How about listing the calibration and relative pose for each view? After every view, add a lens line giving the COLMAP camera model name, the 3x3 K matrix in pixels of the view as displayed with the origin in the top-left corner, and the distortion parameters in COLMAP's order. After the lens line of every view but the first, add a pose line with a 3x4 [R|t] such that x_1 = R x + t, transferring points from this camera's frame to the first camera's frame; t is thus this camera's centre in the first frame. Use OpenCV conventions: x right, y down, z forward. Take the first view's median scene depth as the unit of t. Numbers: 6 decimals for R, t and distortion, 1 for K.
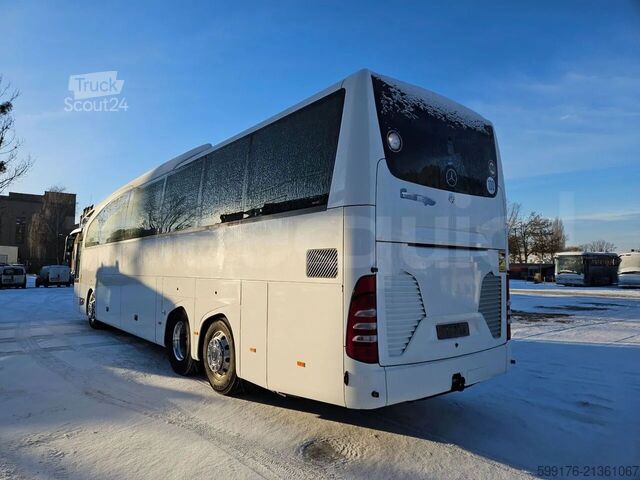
lens RADIAL K [[481.2, 0, 320.0], [0, 481.2, 240.0], [0, 0, 1]] dist [0.023082, 0.000468]
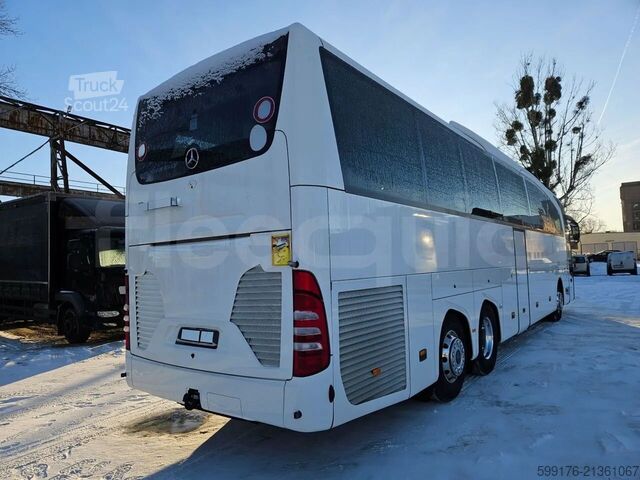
lens RADIAL K [[481.2, 0, 320.0], [0, 481.2, 240.0], [0, 0, 1]] dist [0.023082, 0.000468]
pose [[0.147493, -0.068846, -0.986664, 1.114184], [0.101050, 0.993403, -0.054210, 0.080764], [0.983887, -0.091707, 0.153477, 1.061335]]
